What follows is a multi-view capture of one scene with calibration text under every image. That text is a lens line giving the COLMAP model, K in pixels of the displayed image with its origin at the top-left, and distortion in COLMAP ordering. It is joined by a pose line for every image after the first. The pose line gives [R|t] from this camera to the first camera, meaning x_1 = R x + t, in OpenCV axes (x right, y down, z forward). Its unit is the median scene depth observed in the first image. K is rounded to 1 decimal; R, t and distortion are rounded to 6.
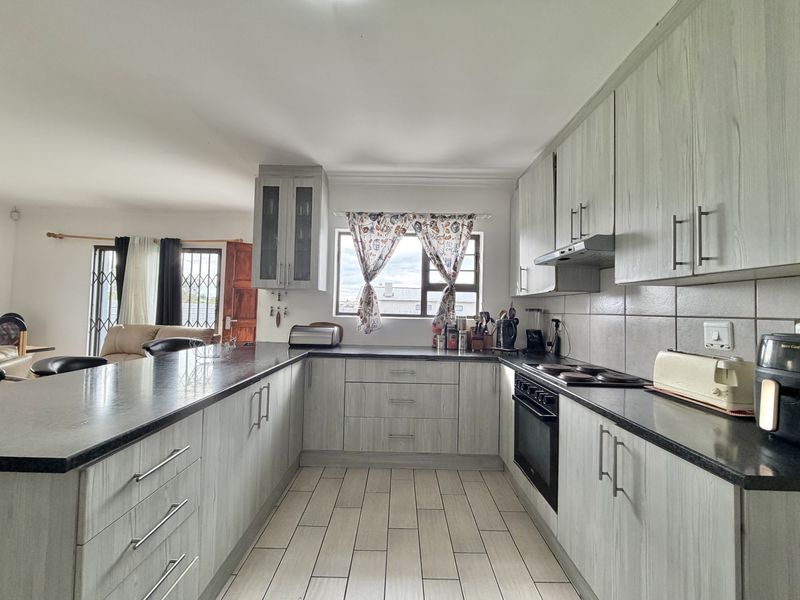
lens RADIAL K [[318.1, 0, 397.8], [0, 318.1, 300.6], [0, 0, 1]] dist [-0.001021, 0.000481]
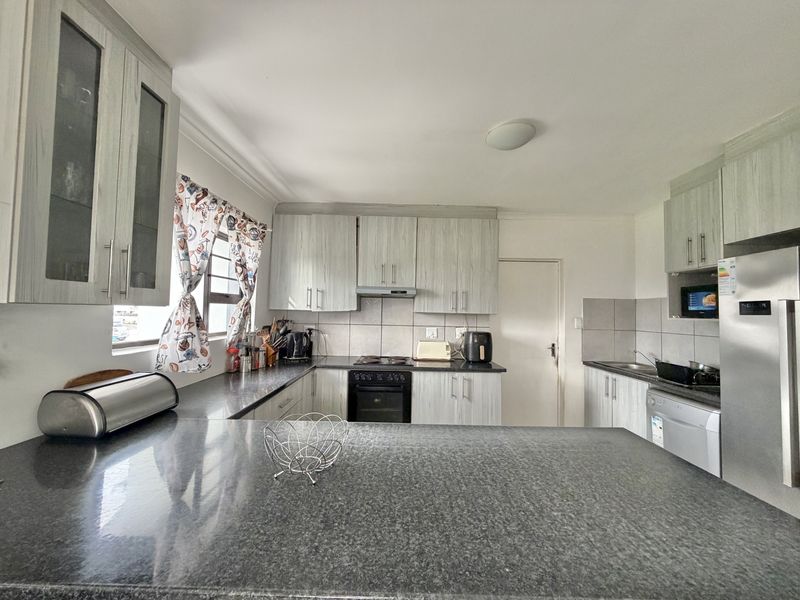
lens RADIAL K [[318.1, 0, 401.2], [0, 318.1, 299.0], [0, 0, 1]] dist [-0.001021, 0.000481]
pose [[0.002096, 0.014018, 0.999900, -0.711499], [-0.048350, 0.998734, -0.013901, -0.053547], [-0.998828, -0.048316, 0.002772, 0.564856]]
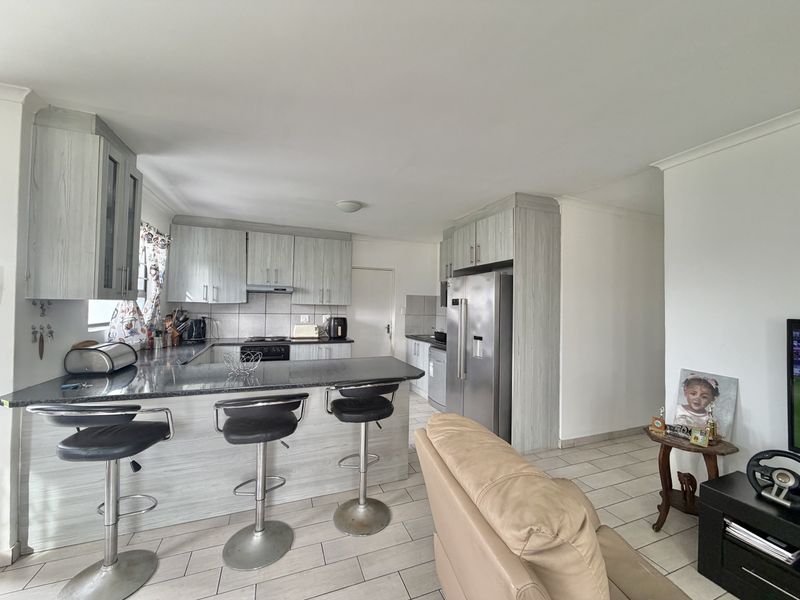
lens RADIAL K [[318.1, 0, 400.0], [0, 318.1, 300.4], [0, 0, 1]] dist [-0.001021, 0.000481]
pose [[-0.361254, -0.017522, 0.932303, -1.219625], [-0.055239, 0.998470, -0.002639, -0.066987], [-0.930830, -0.052453, -0.361669, 0.589653]]
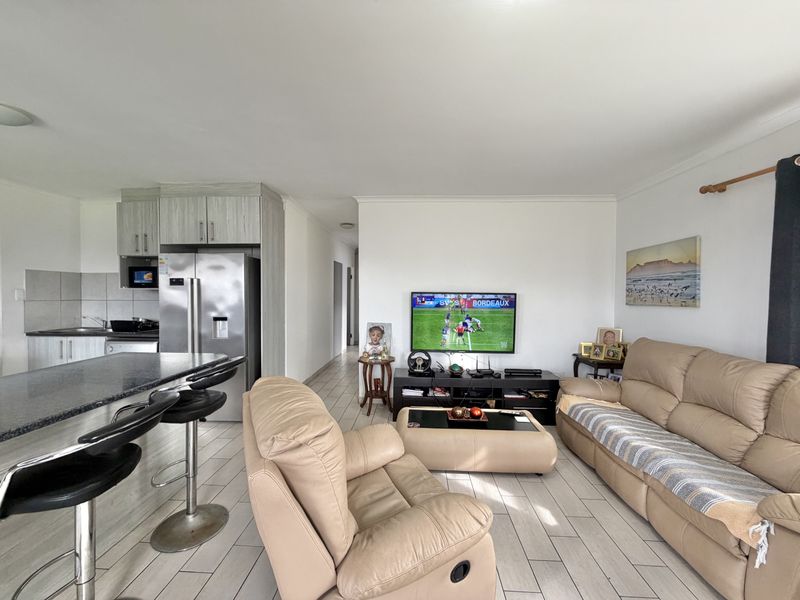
lens RADIAL K [[318.1, 0, 394.9], [0, 318.1, 301.8], [0, 0, 1]] dist [-0.001021, 0.000481]
pose [[-0.998088, -0.034275, 0.051438, -0.942285], [-0.034272, 0.999412, 0.000944, -0.034896], [-0.051441, -0.000820, -0.998676, 0.978574]]
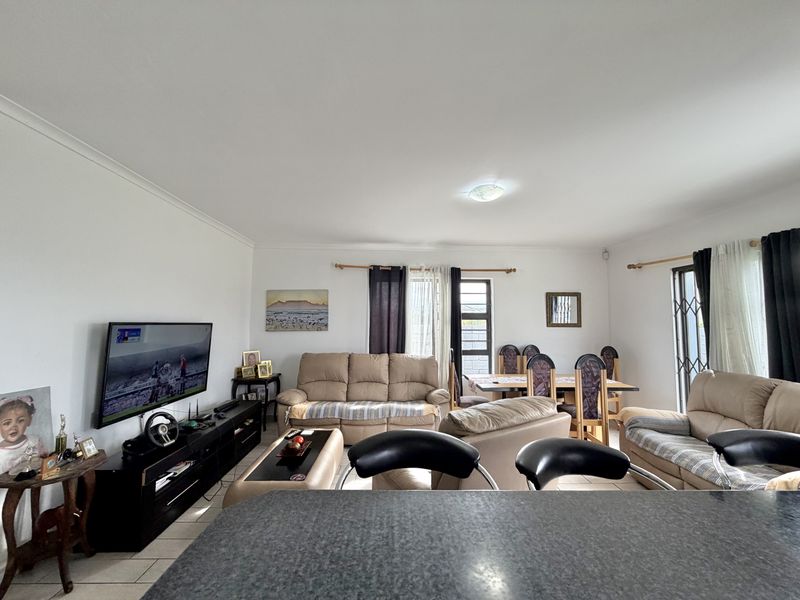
lens RADIAL K [[318.1, 0, 400.6], [0, 318.1, 299.6], [0, 0, 1]] dist [-0.001021, 0.000481]
pose [[0.023344, -0.097859, -0.994926, -0.210770], [0.023232, 0.994982, -0.097319, -0.039663], [0.999458, -0.020842, 0.025500, 0.378273]]
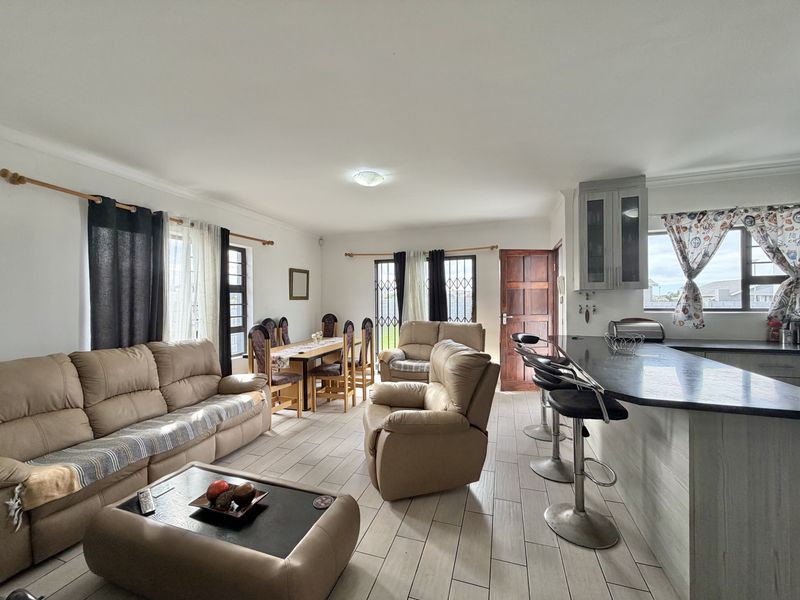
lens RADIAL K [[318.1, 0, 398.4], [0, 318.1, 301.3], [0, 0, 1]] dist [-0.001021, 0.000481]
pose [[0.950164, -0.032678, -0.310032, -0.673539], [0.043554, 0.998652, 0.028221, -0.056220], [0.308692, -0.040318, 0.950307, -0.291211]]
